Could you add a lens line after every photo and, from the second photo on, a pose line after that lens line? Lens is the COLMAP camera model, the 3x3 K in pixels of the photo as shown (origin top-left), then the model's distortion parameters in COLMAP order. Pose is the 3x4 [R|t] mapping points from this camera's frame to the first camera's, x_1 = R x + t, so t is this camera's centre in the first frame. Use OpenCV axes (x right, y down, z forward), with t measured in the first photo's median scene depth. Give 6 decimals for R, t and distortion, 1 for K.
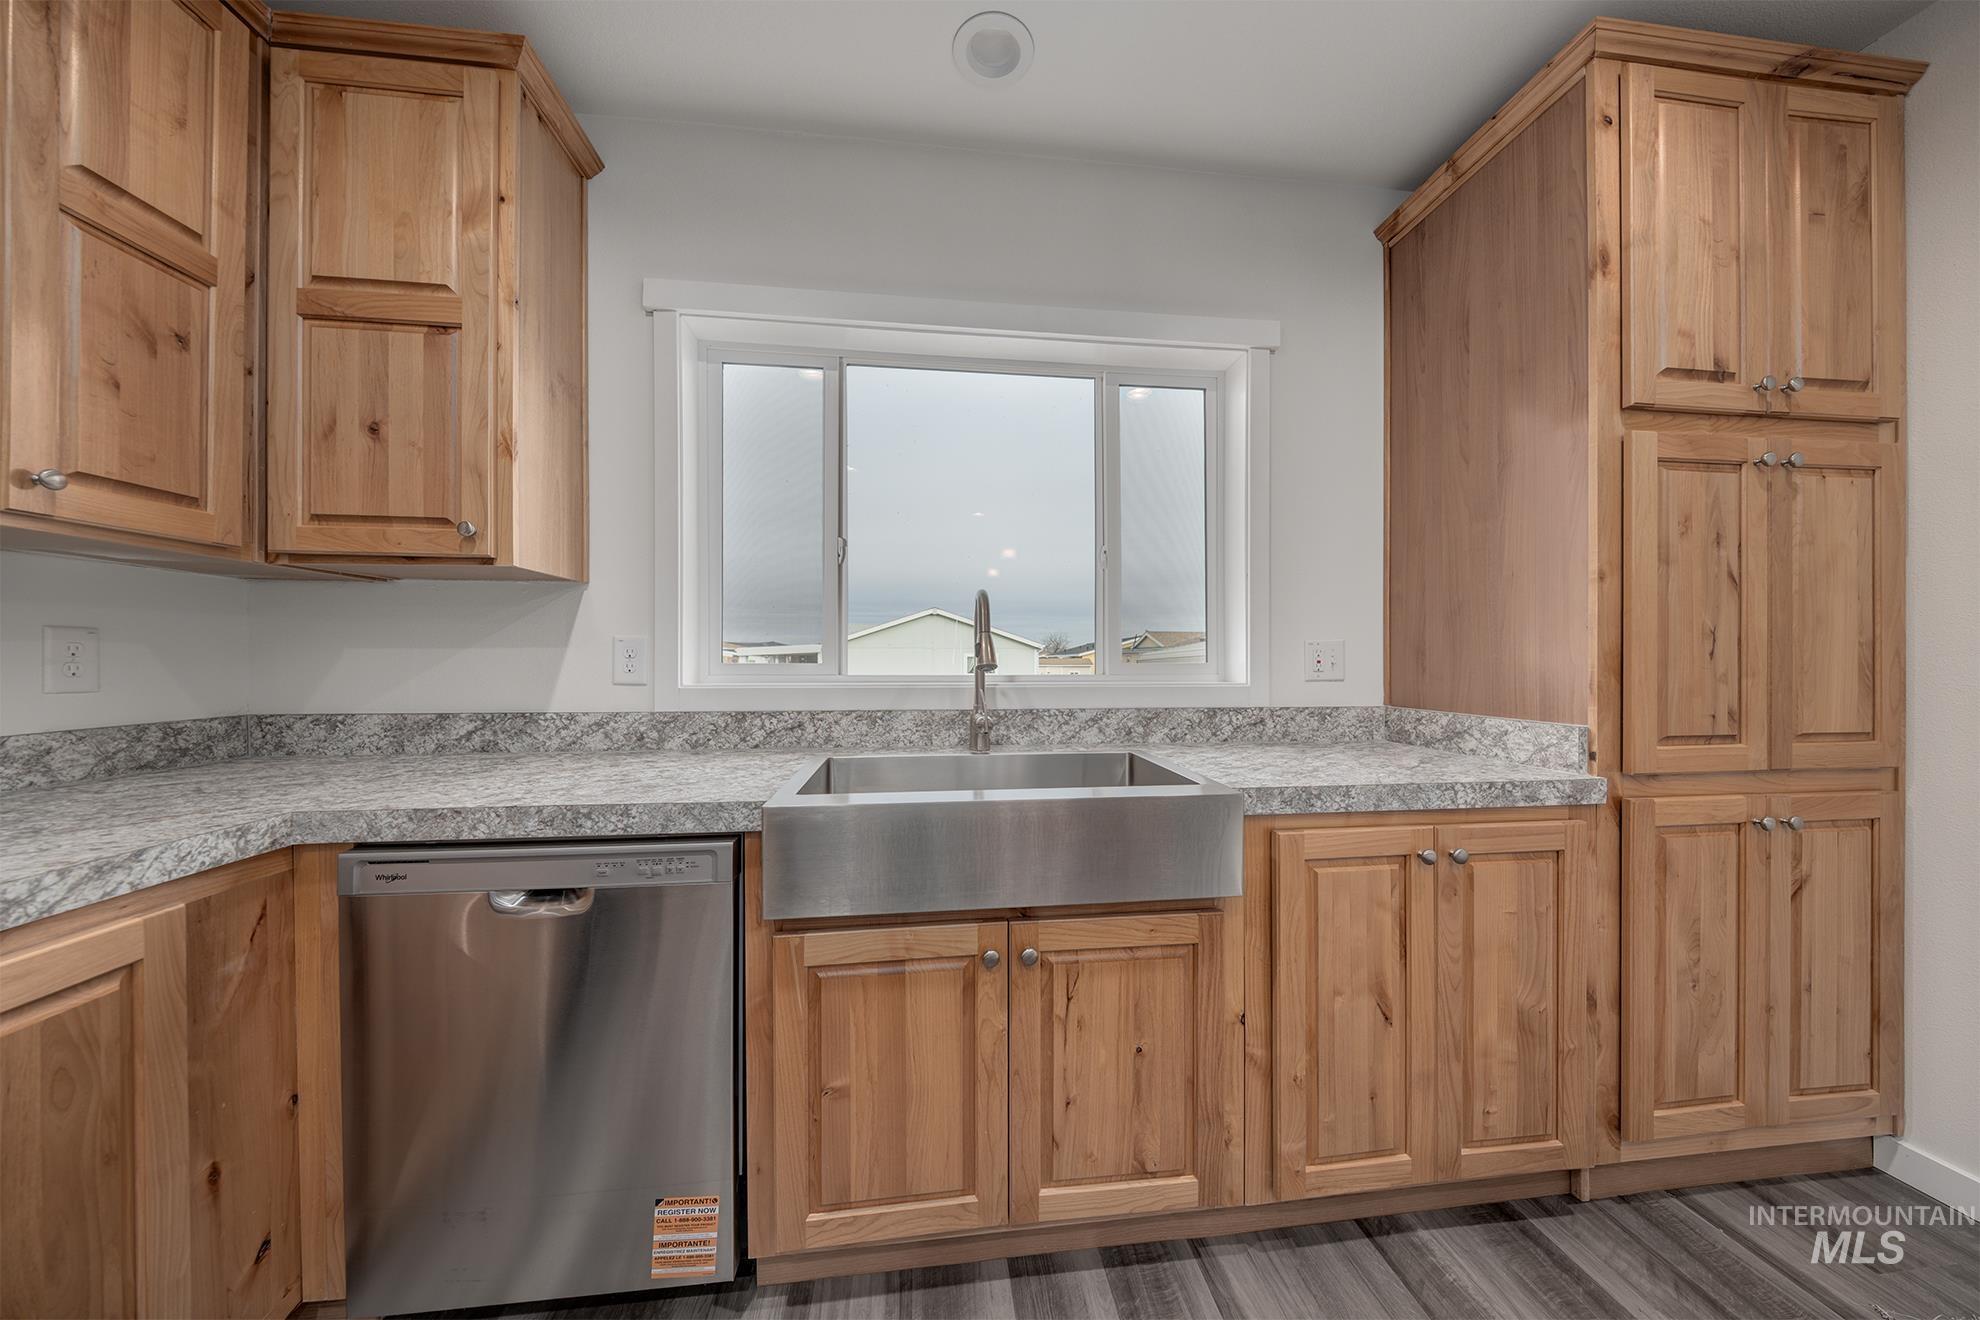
lens RADIAL K [[650.5, 0, 1035.4], [0, 650.5, 660.5], [0, 0, 1]] dist [-0.001030, -0.000131]
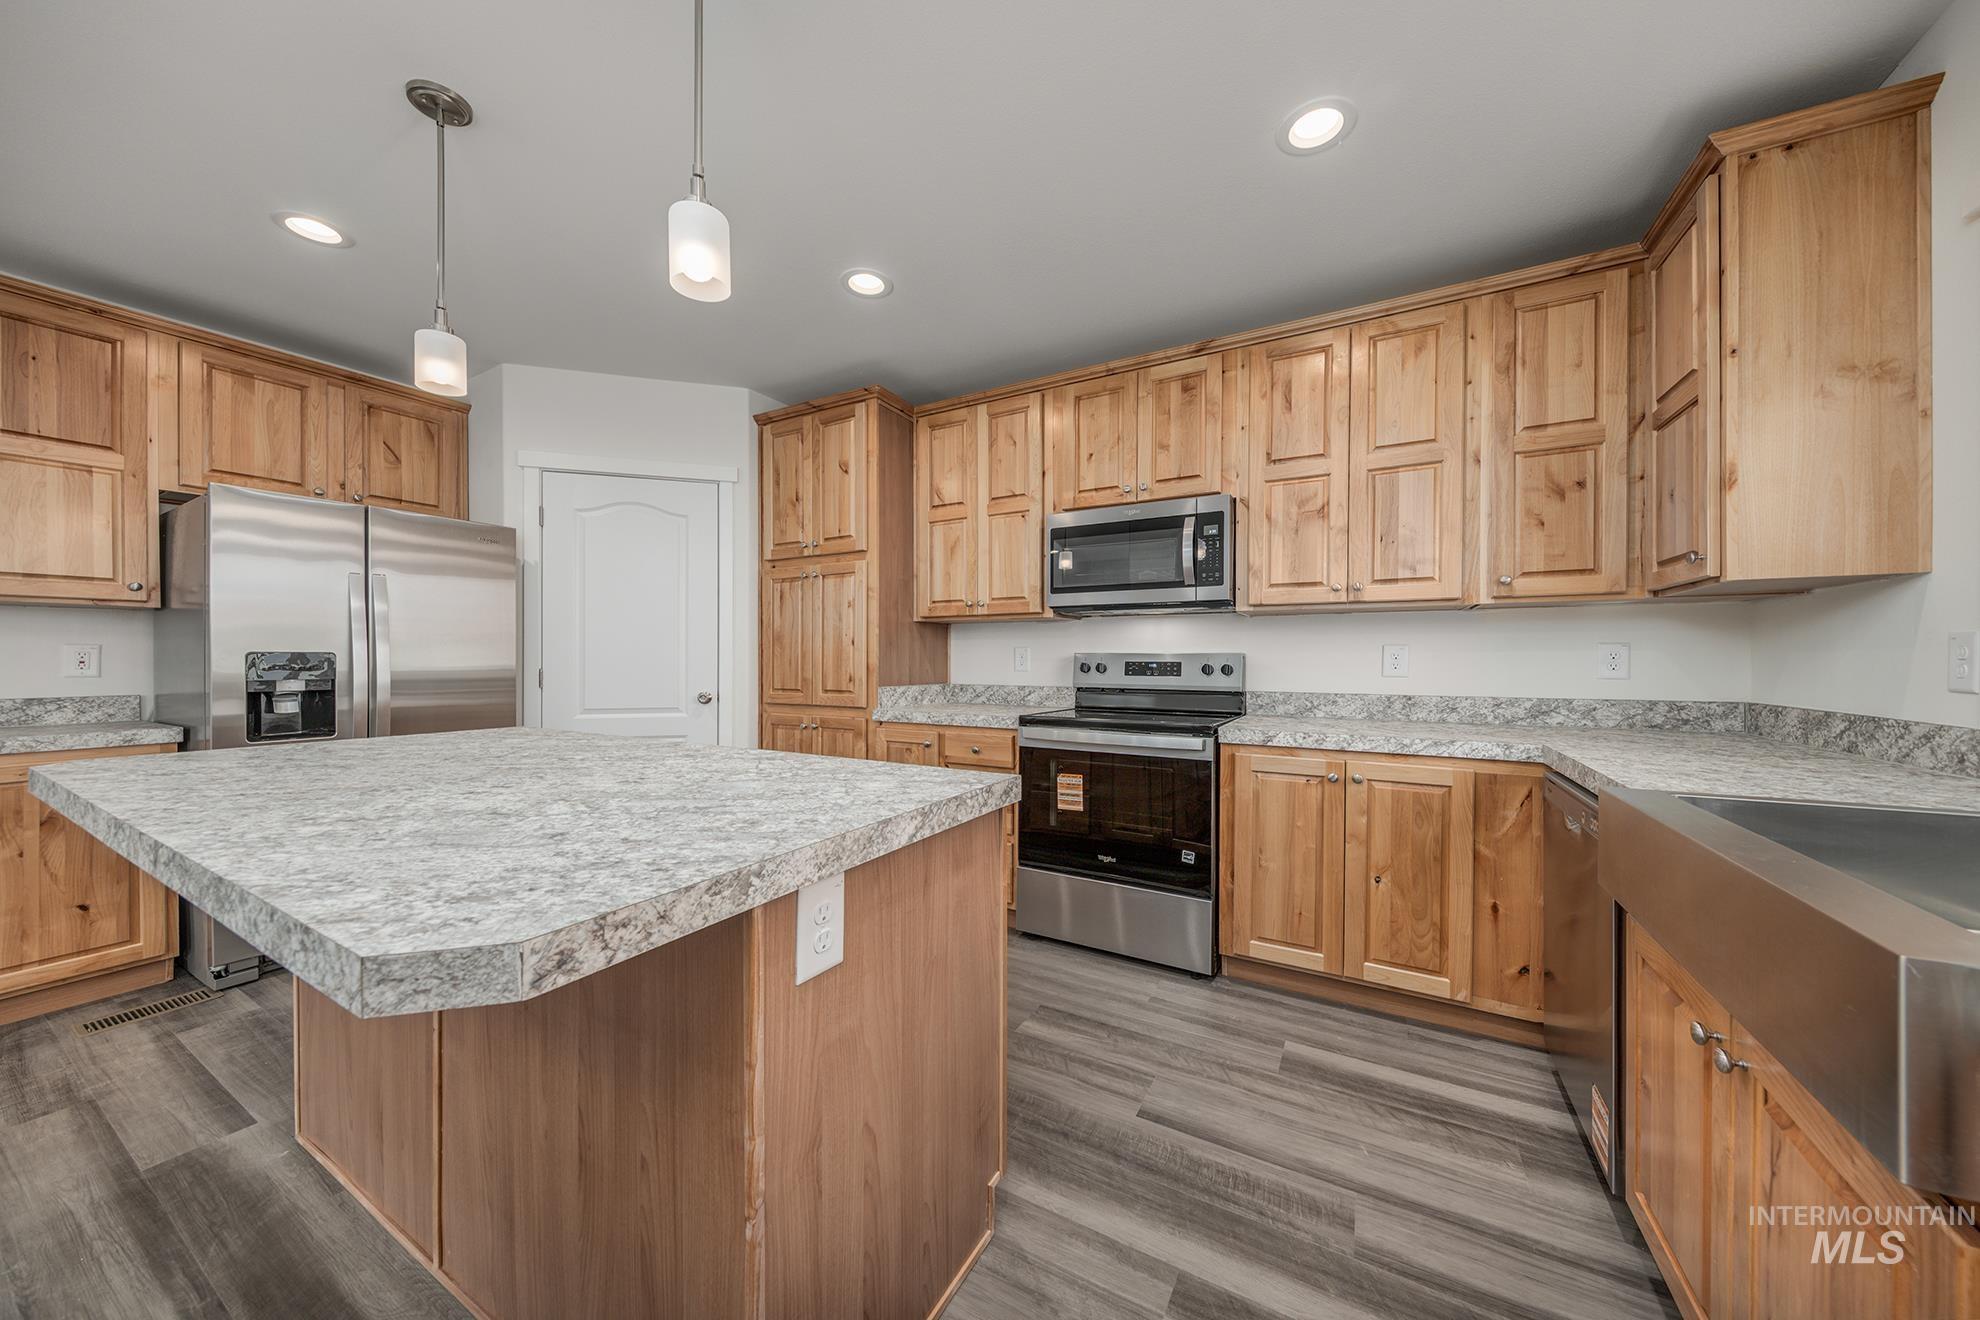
lens RADIAL K [[624.2, 0, 990.0], [0, 624.2, 660.0], [0, 0, 1]] dist [-0.000330, -0.001654]
pose [[-0.605912, -0.000515, -0.795531, 0.921937], [-0.004008, 0.999989, 0.002406, -0.000881], [0.795521, 0.004646, -0.605908, 0.647904]]
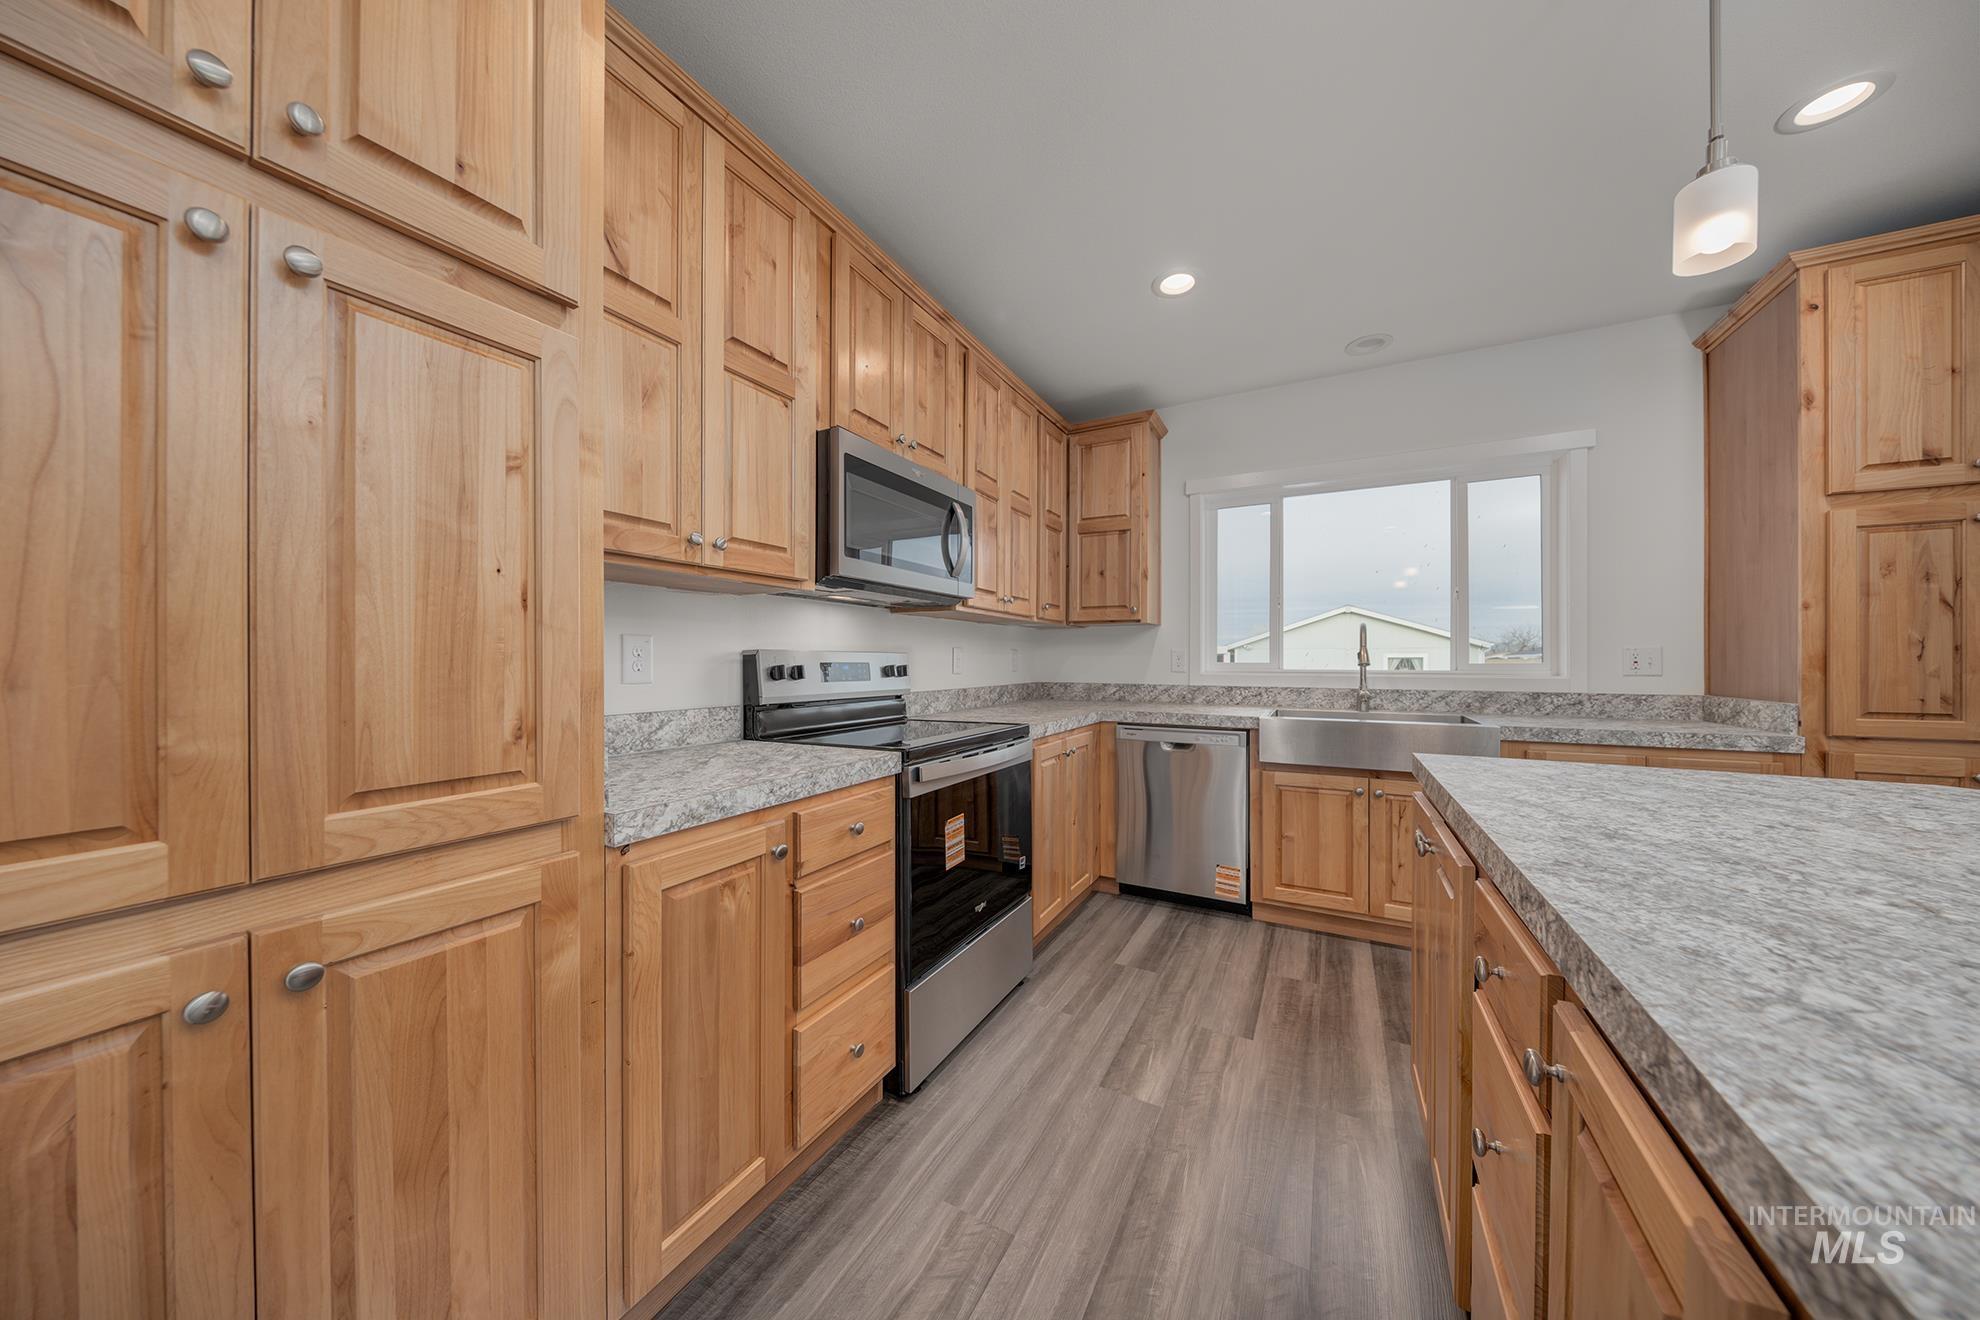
lens RADIAL K [[642.5, 0, 1022.9], [0, 642.5, 663.7], [0, 0, 1]] dist [-0.000235, -0.003382]
pose [[0.811881, 0.002668, -0.583816, 0.247000], [-0.001579, 0.999996, 0.002374, 0.005660], [0.583820, -0.001006, 0.811882, -1.304119]]
